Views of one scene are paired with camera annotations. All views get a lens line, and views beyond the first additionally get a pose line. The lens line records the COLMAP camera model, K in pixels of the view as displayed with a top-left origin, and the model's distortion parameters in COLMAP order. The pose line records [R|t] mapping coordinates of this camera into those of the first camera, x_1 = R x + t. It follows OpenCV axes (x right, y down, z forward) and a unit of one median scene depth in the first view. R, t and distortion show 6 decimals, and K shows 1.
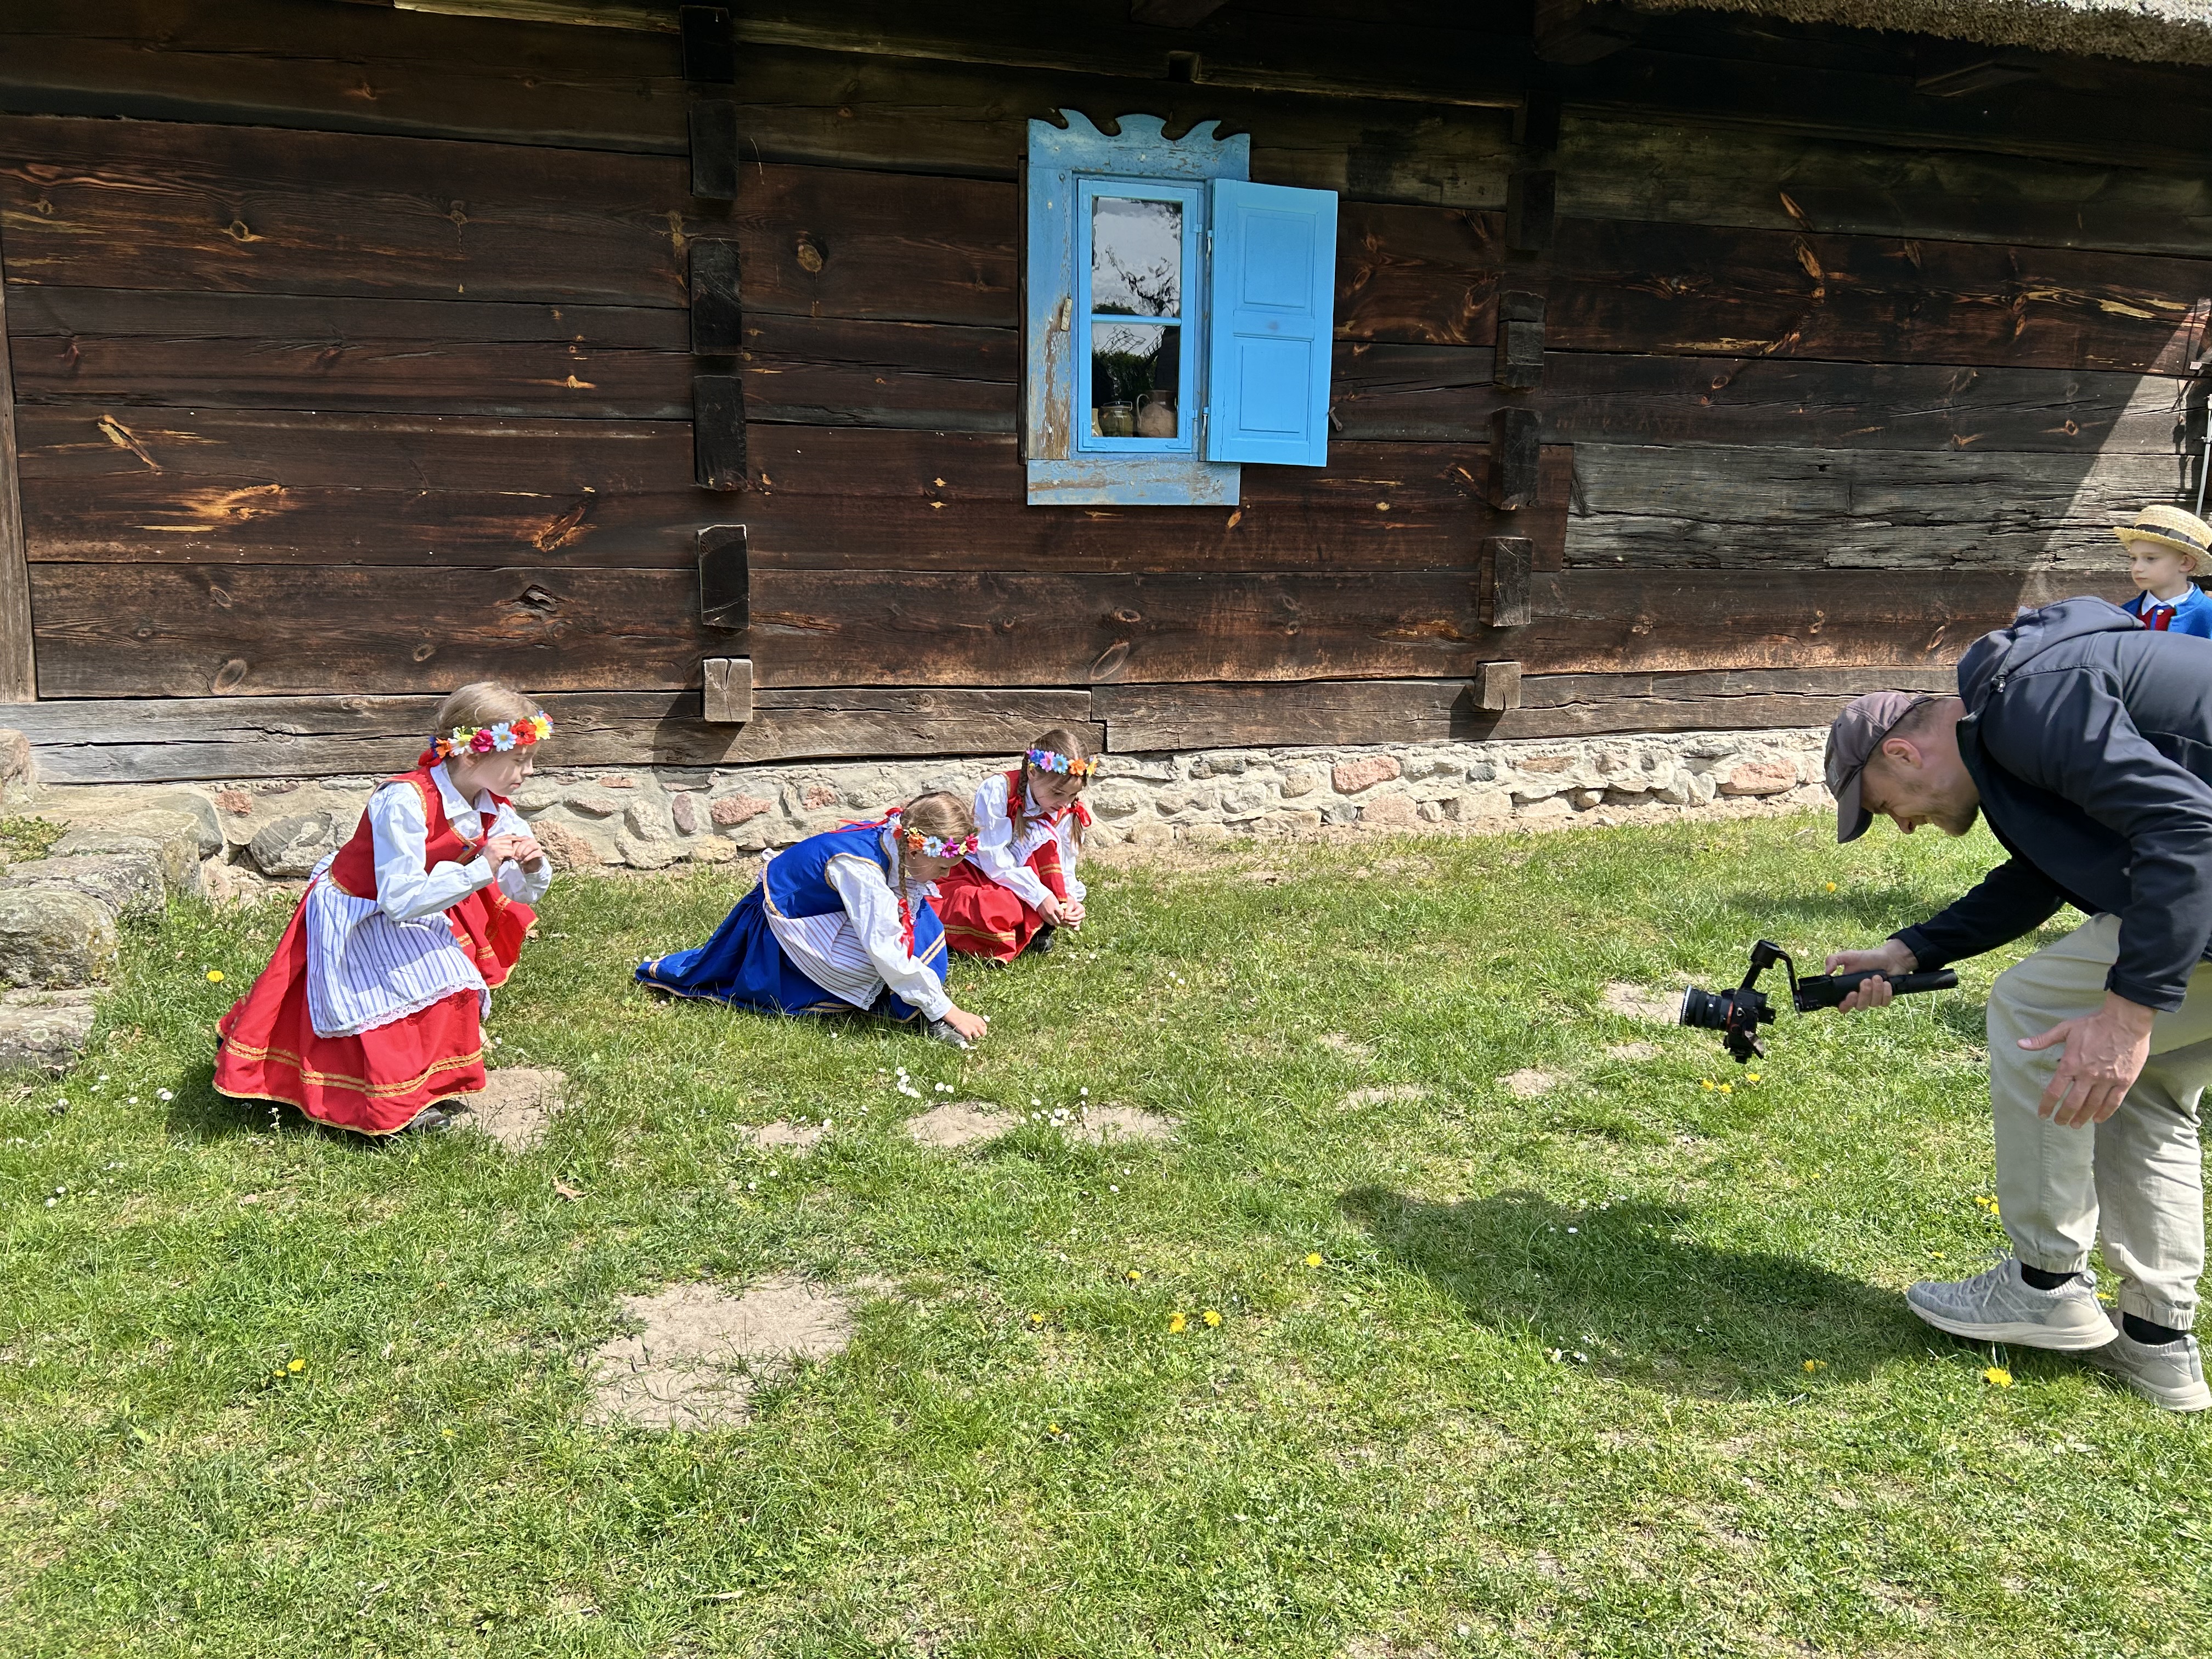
lens RADIAL K [[1656.5, 0, 1115.5], [0, 1656.5, 818.1], [0, 0, 1]] dist [0.062008, -0.060883]
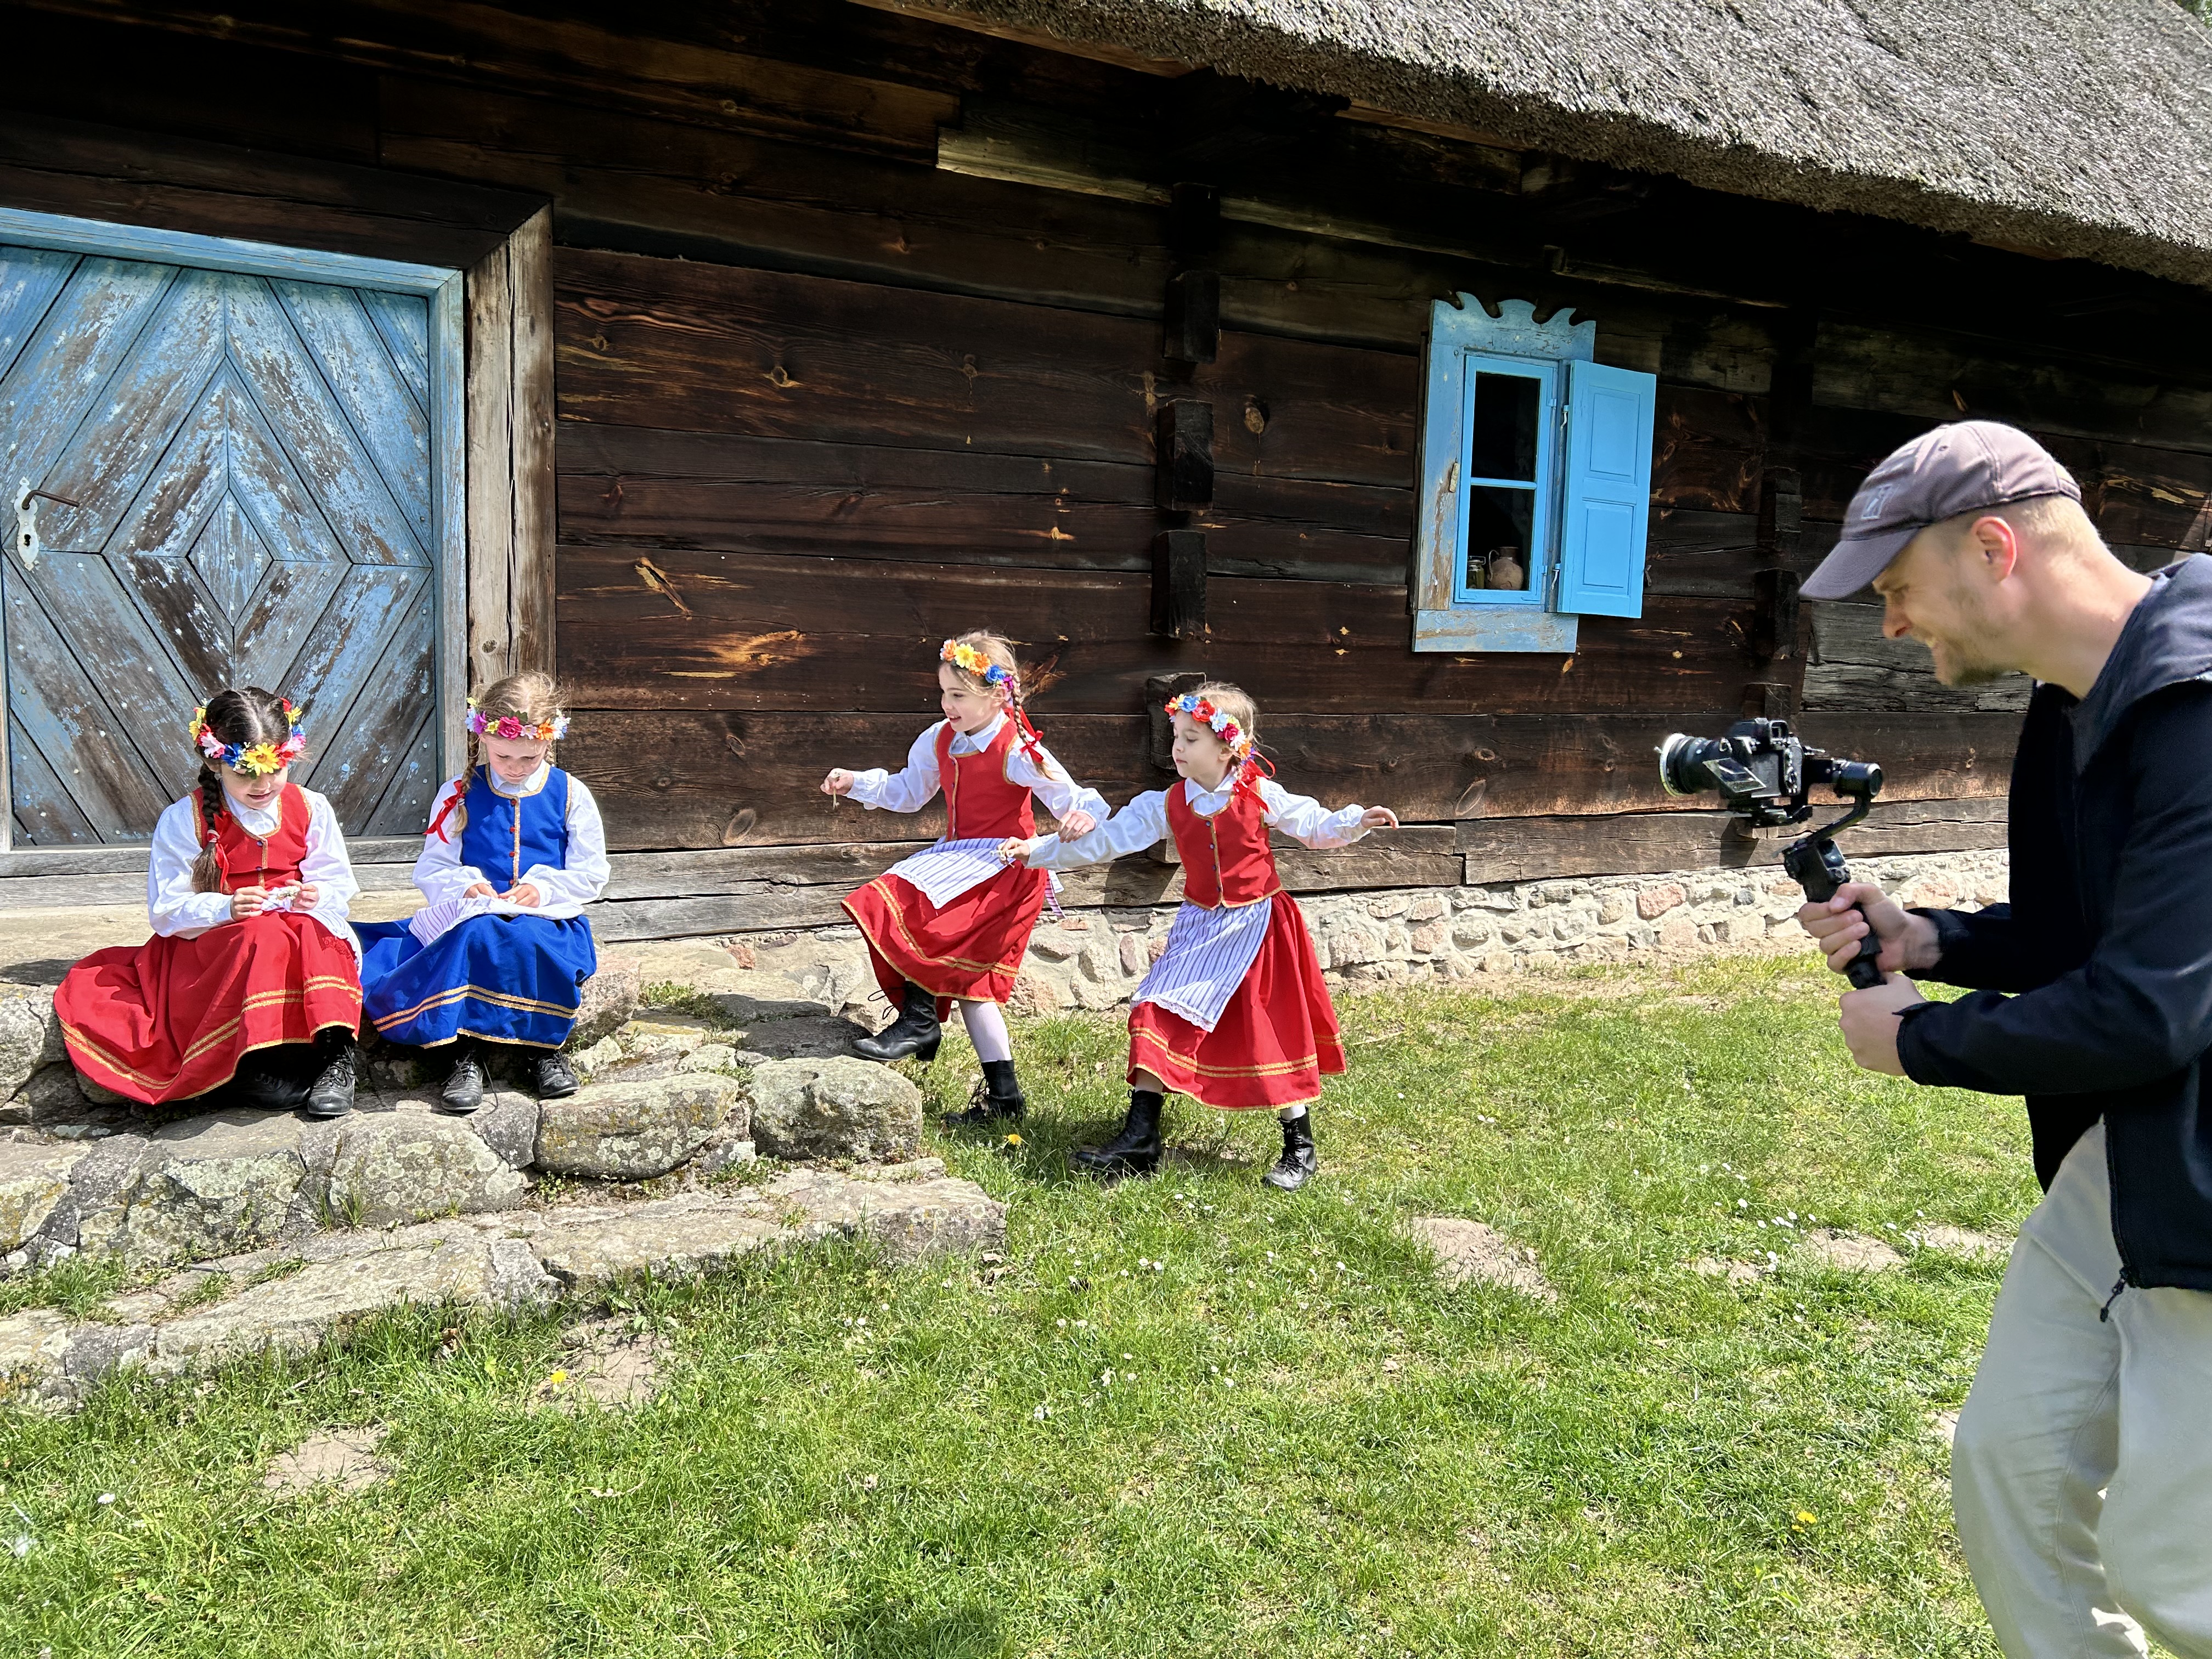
lens RADIAL K [[1656.5, 0, 1121.3], [0, 1656.5, 811.3], [0, 0, 1]] dist [0.062008, -0.060883]
pose [[0.976530, -0.008298, 0.215222, -0.483085], [0.023595, 0.997365, -0.068600, -0.020757], [-0.214086, 0.072068, 0.974153, 0.021084]]
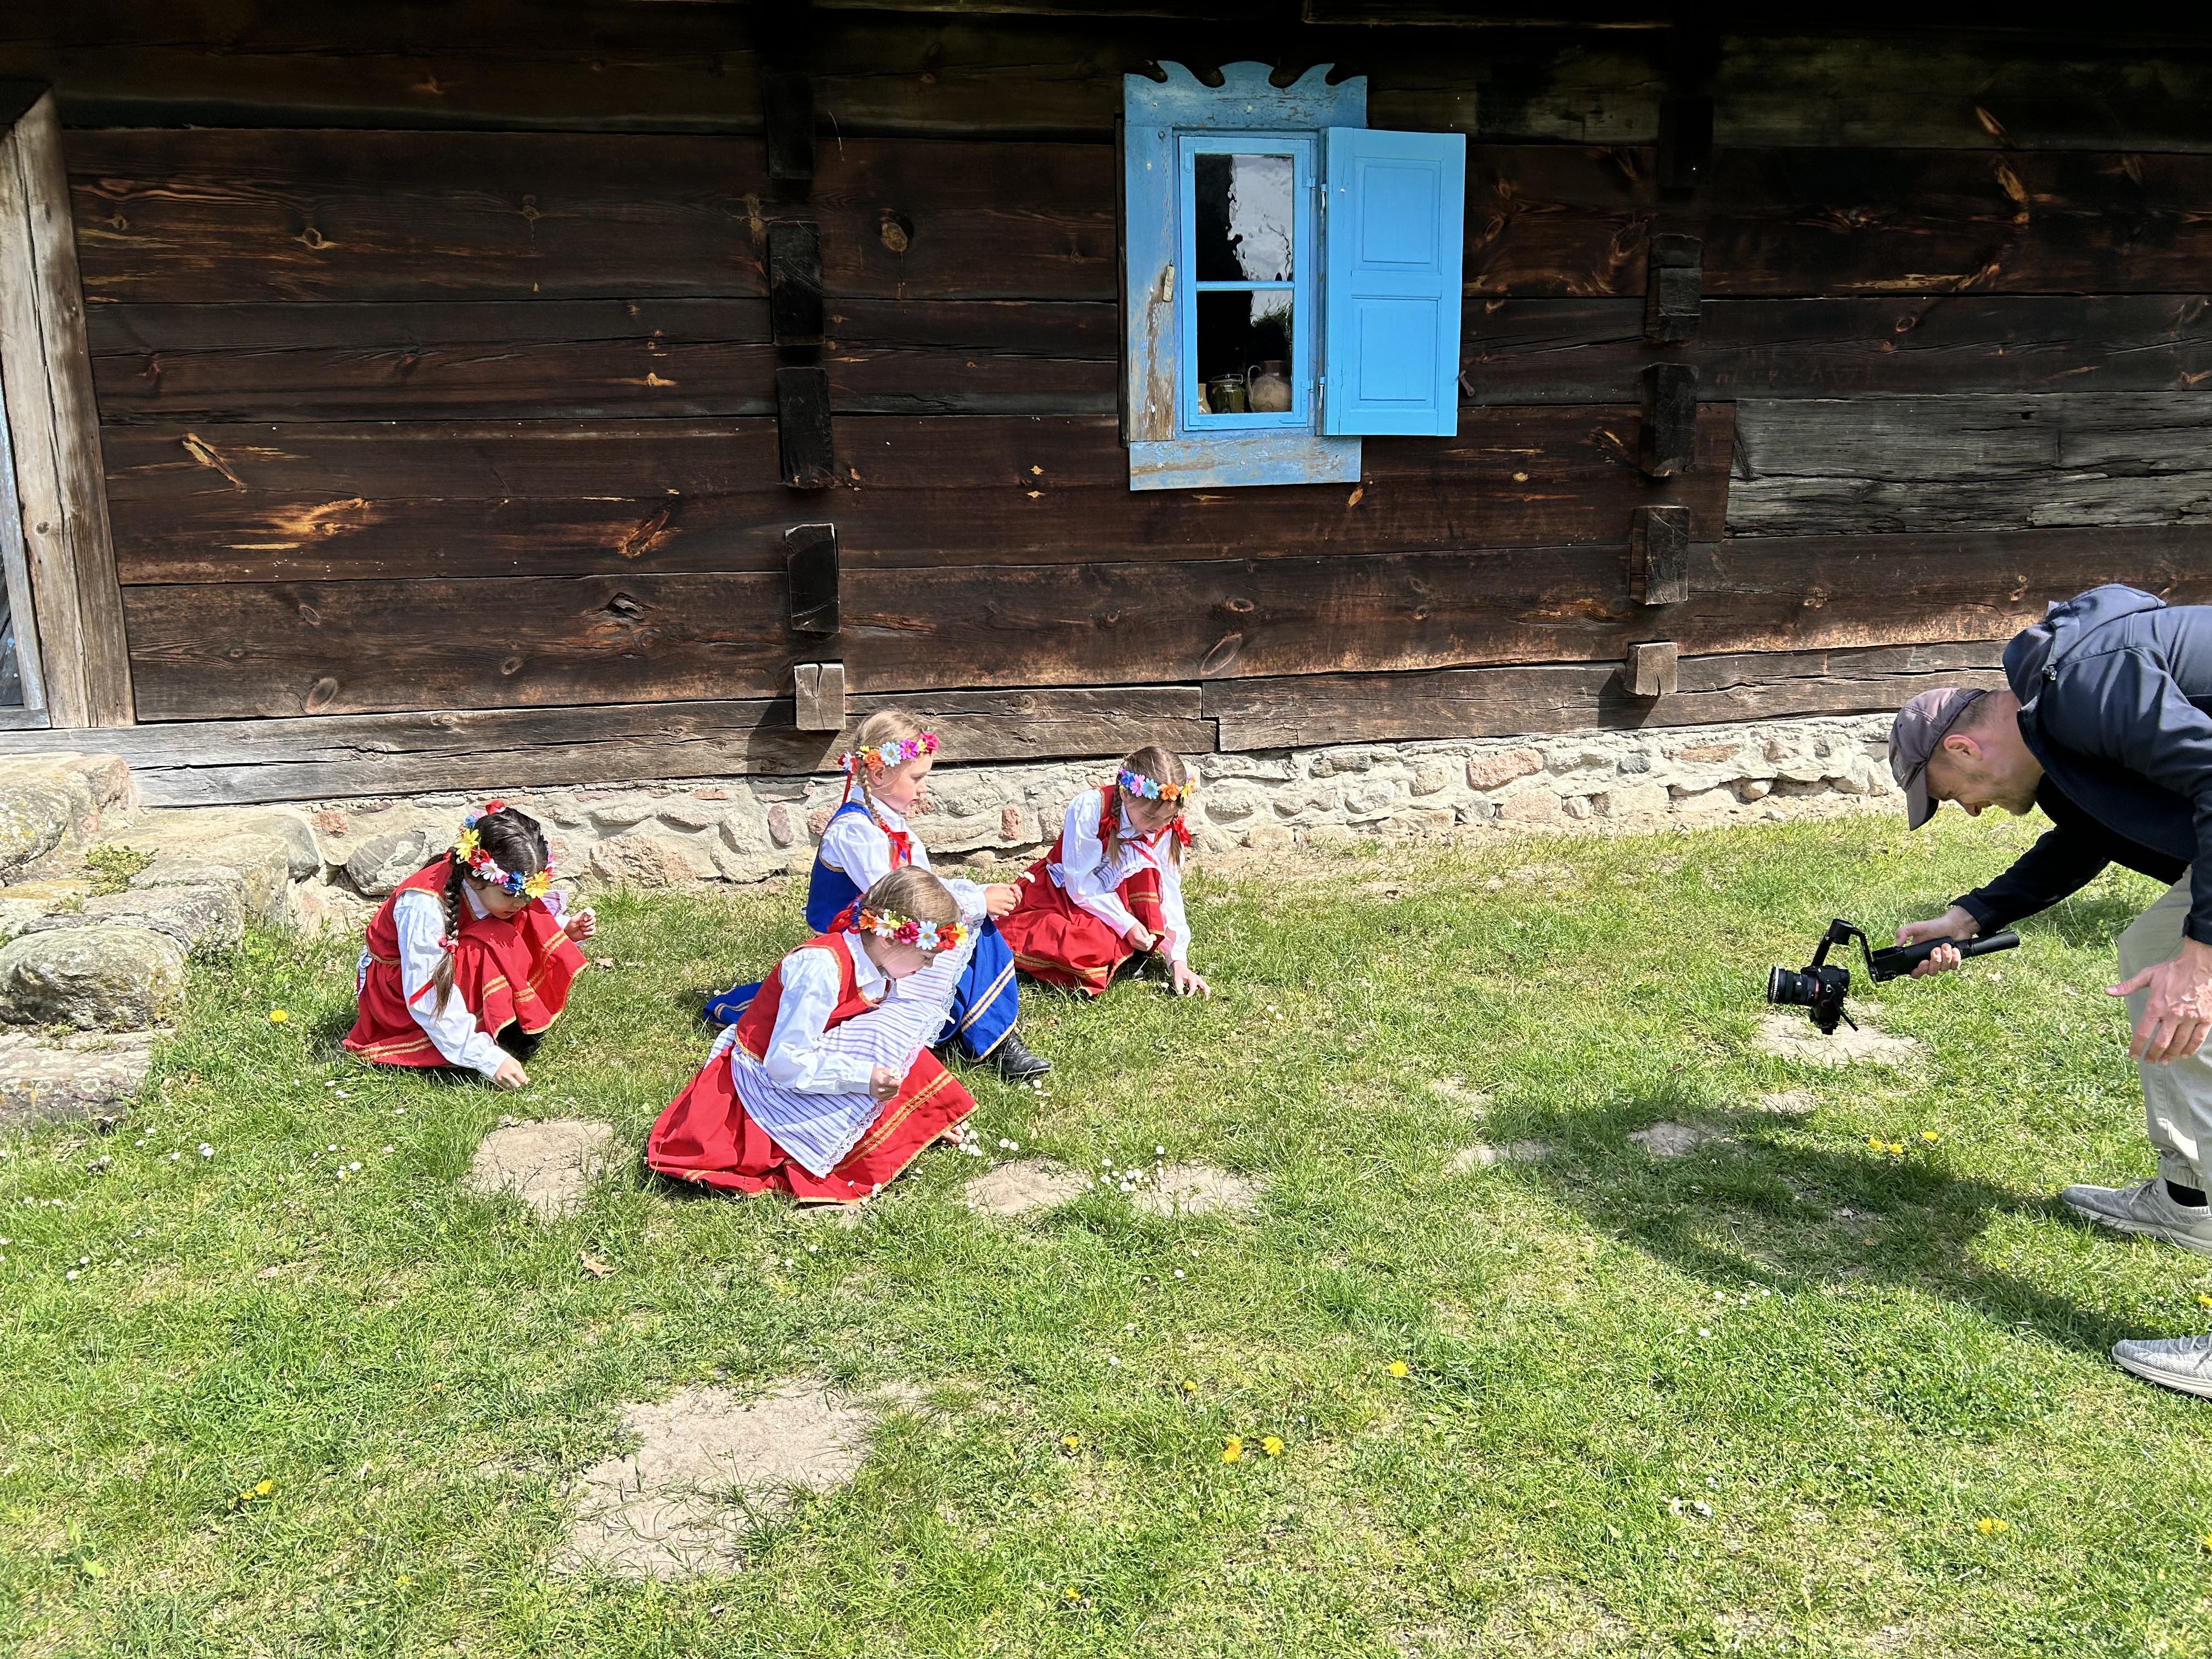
lens RADIAL K [[1656.5, 0, 1112.4], [0, 1656.5, 838.7], [0, 0, 1]] dist [0.062008, -0.060883]
pose [[0.994653, -0.011117, -0.102671, 0.032487], [0.014461, 0.999387, 0.031882, -0.023058], [0.102253, -0.033197, 0.994204, 0.060919]]
